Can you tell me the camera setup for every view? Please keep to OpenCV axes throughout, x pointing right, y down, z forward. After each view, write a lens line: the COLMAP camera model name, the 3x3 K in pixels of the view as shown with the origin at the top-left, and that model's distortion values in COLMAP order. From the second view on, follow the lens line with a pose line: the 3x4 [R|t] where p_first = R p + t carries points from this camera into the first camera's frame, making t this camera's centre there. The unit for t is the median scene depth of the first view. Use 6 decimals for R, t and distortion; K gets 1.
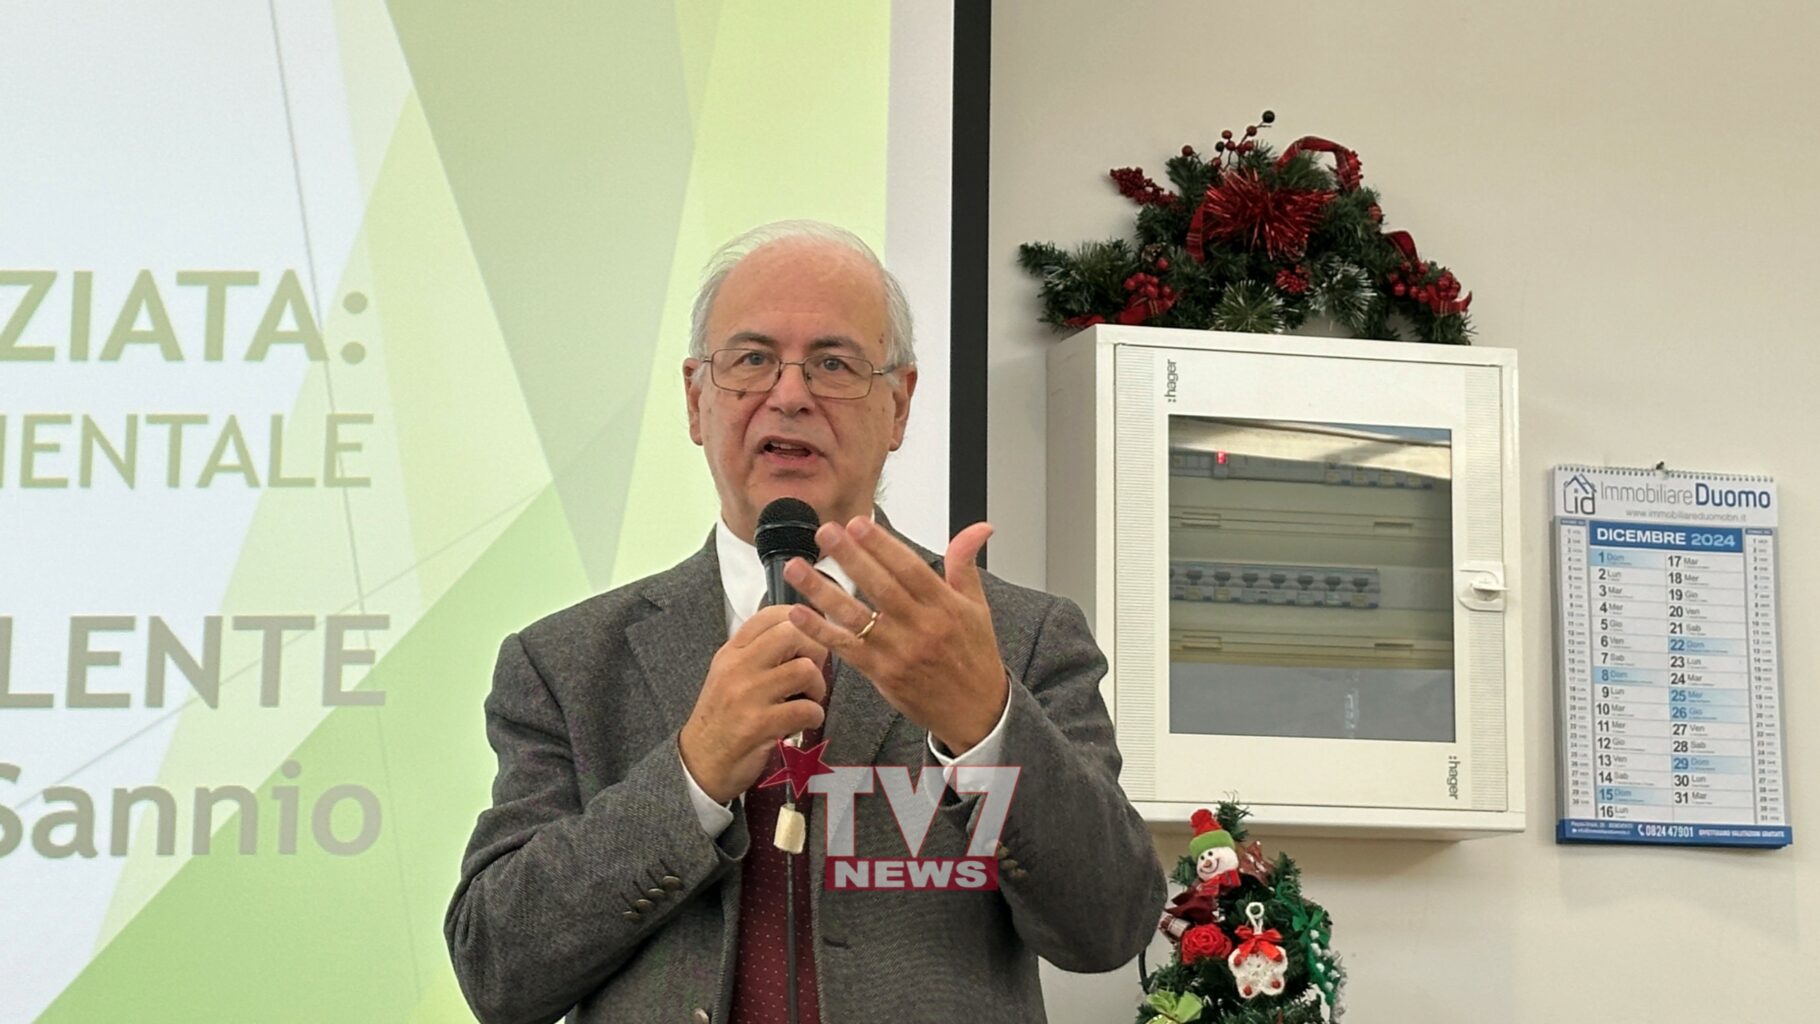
lens RADIAL K [[4000.9, 0, 910.0], [0, 4000.9, 512.0], [0, 0, 1]] dist [0.097630, 0.796271]
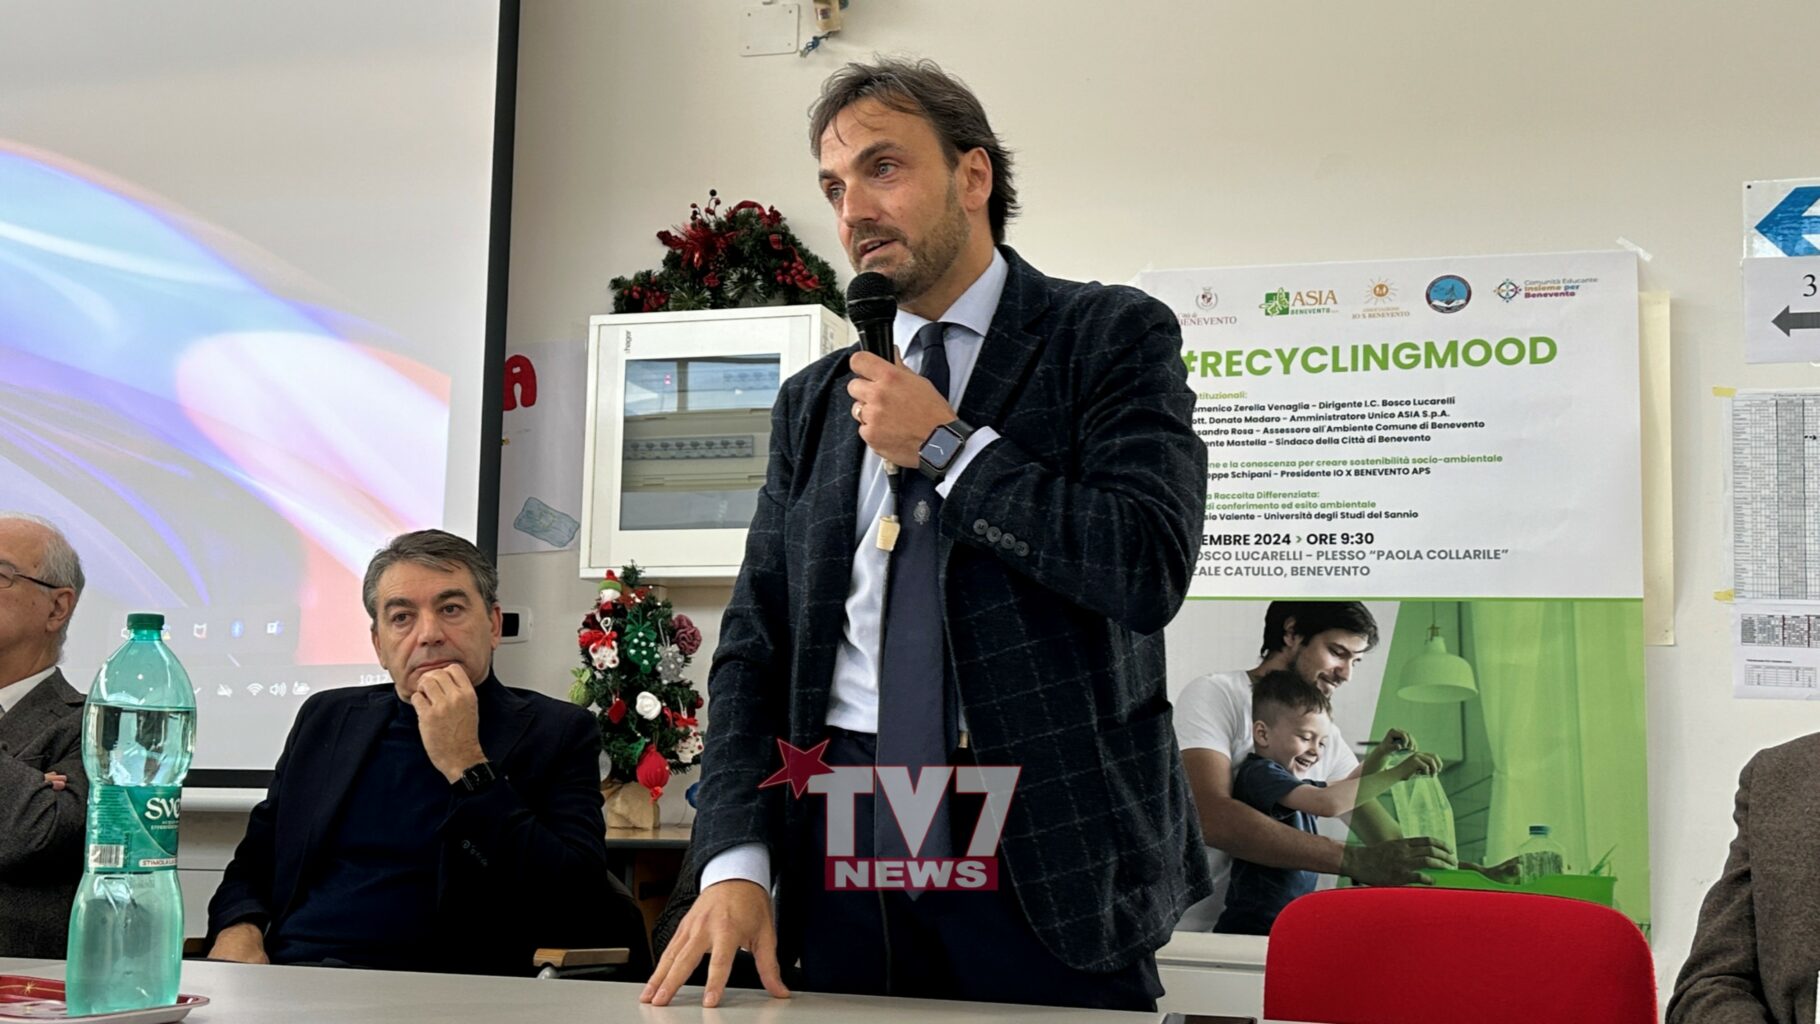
lens RADIAL K [[1958.0, 0, 903.2], [0, 1958.0, 506.3], [0, 0, 1]] dist [0.208019, -0.470537]
pose [[0.841846, -0.059324, -0.536448, 0.623515], [0.062795, 0.997957, -0.011817, 0.058921], [0.536053, -0.023738, 0.843851, 0.279941]]
